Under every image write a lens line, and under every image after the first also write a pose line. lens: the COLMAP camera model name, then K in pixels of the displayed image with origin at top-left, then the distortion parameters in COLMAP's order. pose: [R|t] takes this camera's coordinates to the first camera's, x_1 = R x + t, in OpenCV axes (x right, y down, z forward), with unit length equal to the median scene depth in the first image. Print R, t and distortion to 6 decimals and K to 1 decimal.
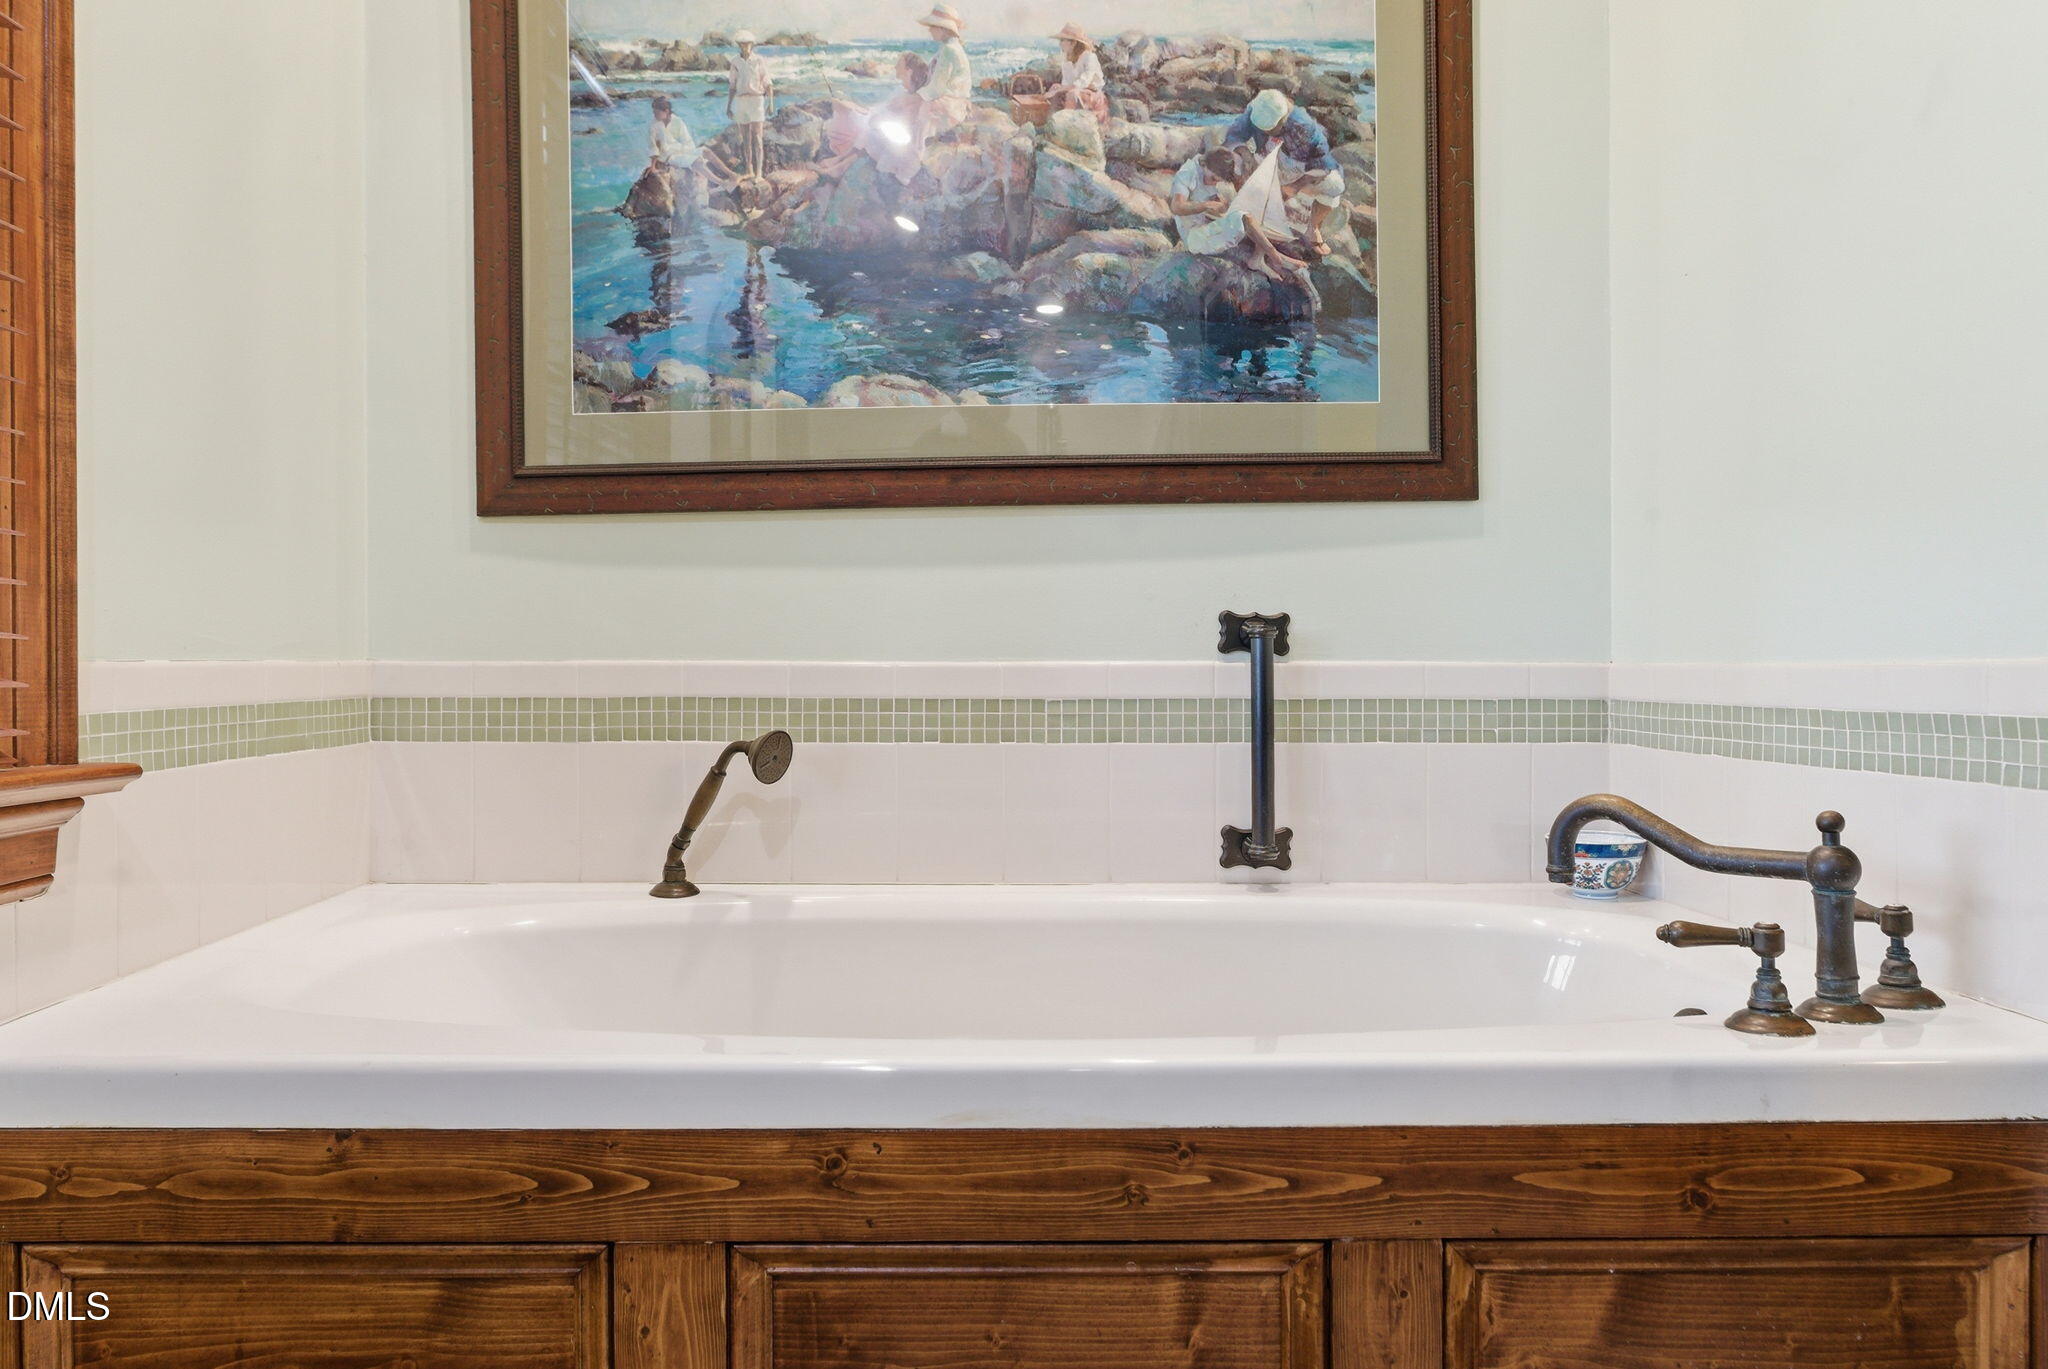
lens RADIAL K [[1404.6, 0, 1021.3], [0, 1404.6, 679.4], [0, 0, 1]] dist [-0.018116, 0.013186]
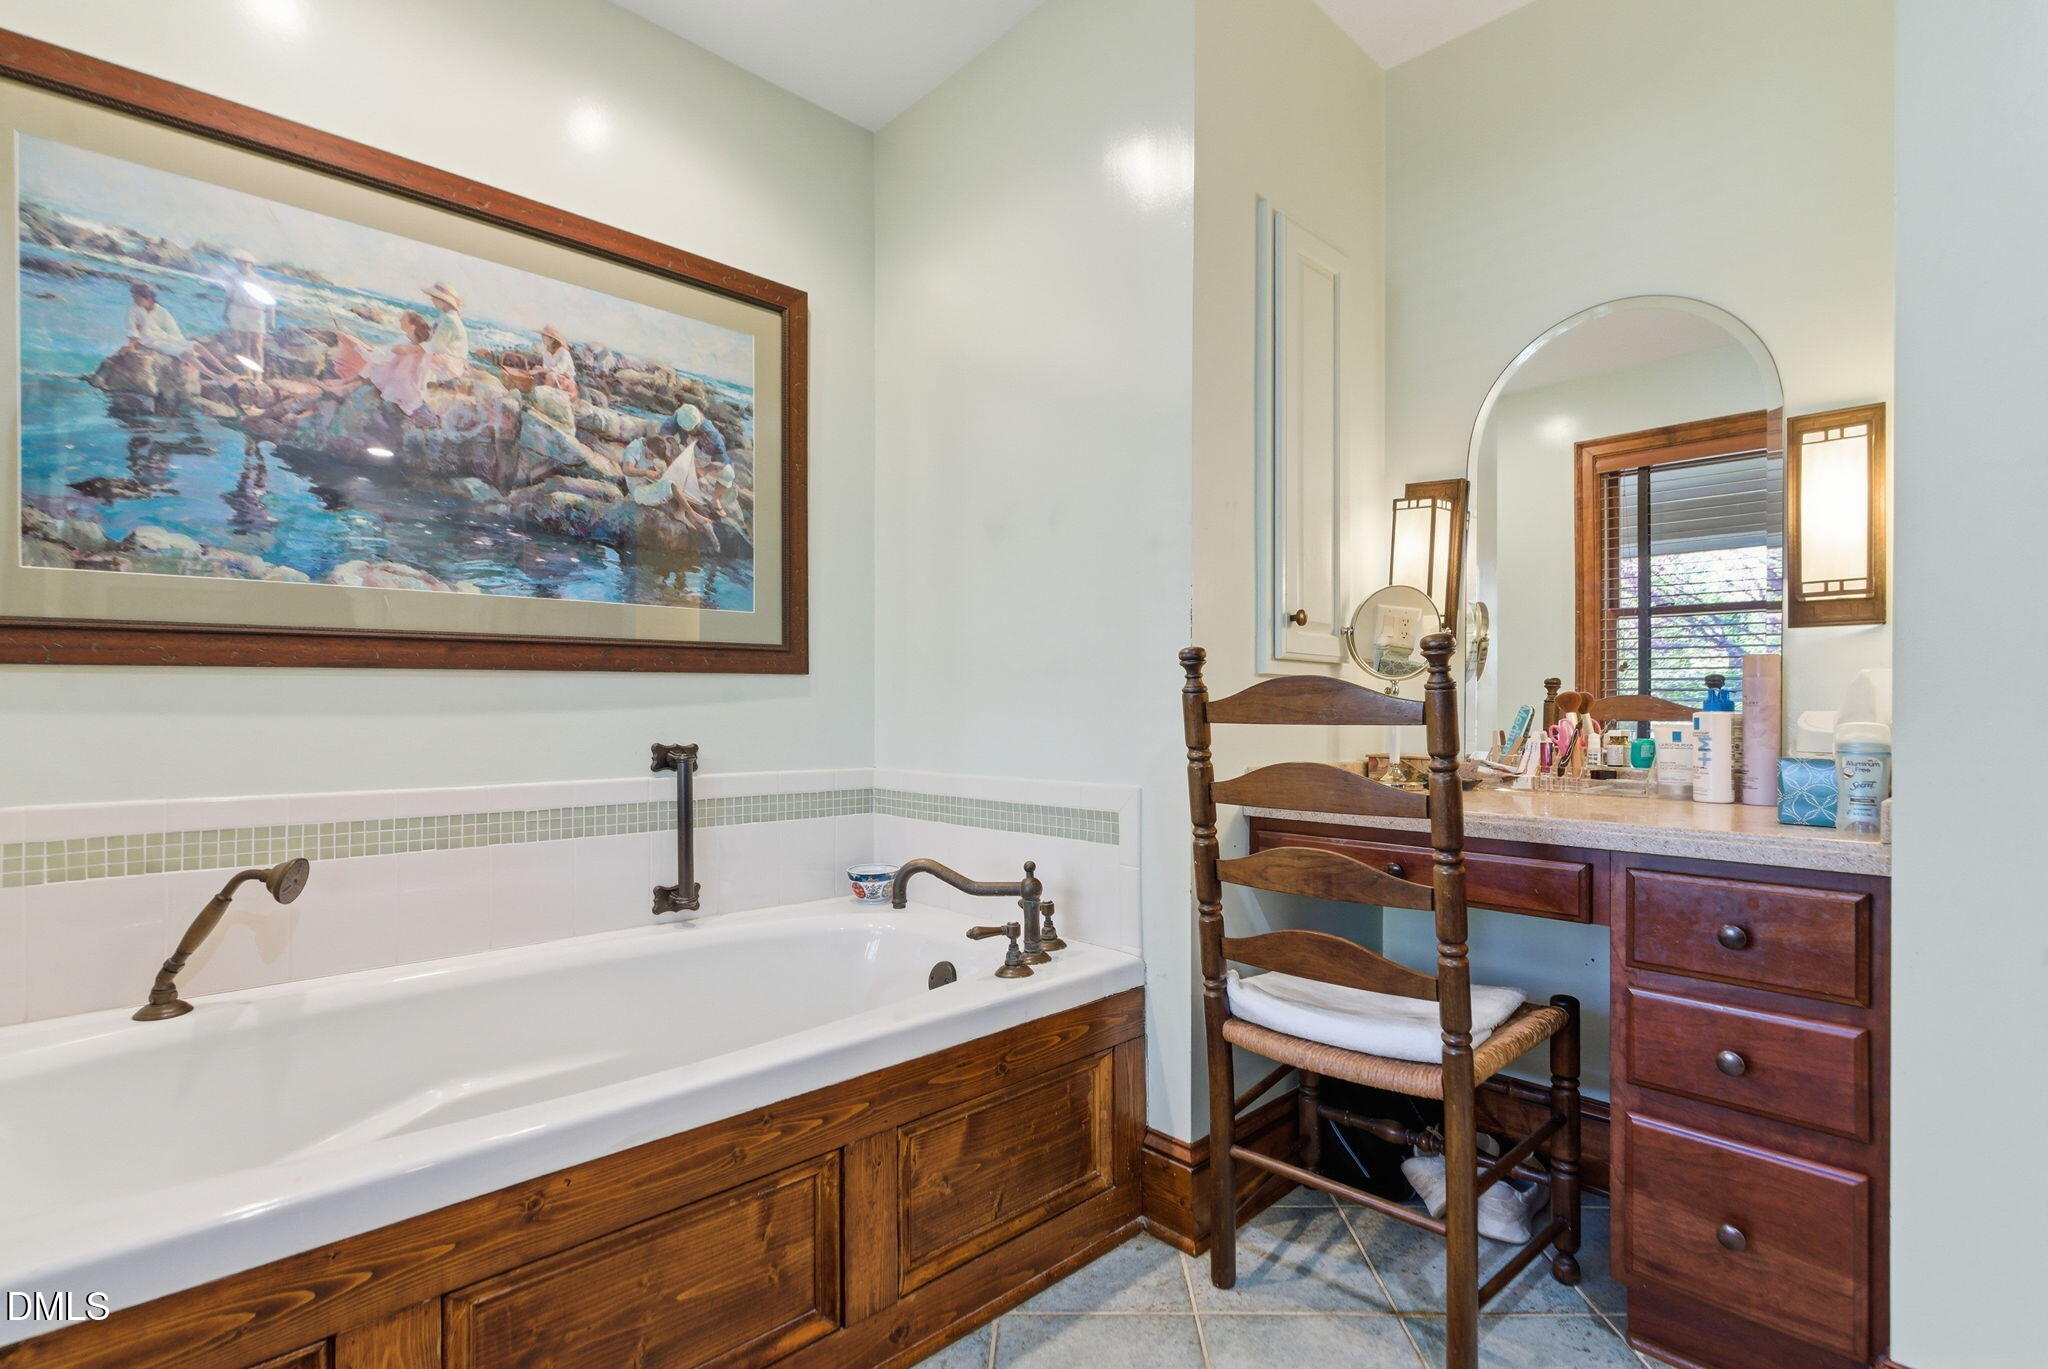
lens RADIAL K [[946.8, 0, 1022.6], [0, 946.8, 695.1], [0, 0, 1]] dist [0.004913, 0.001851]
pose [[0.730788, 0.009276, 0.682542, -0.264298], [-0.006006, 0.999956, -0.007159, -0.096364], [-0.682578, 0.001132, 0.730812, -0.012663]]
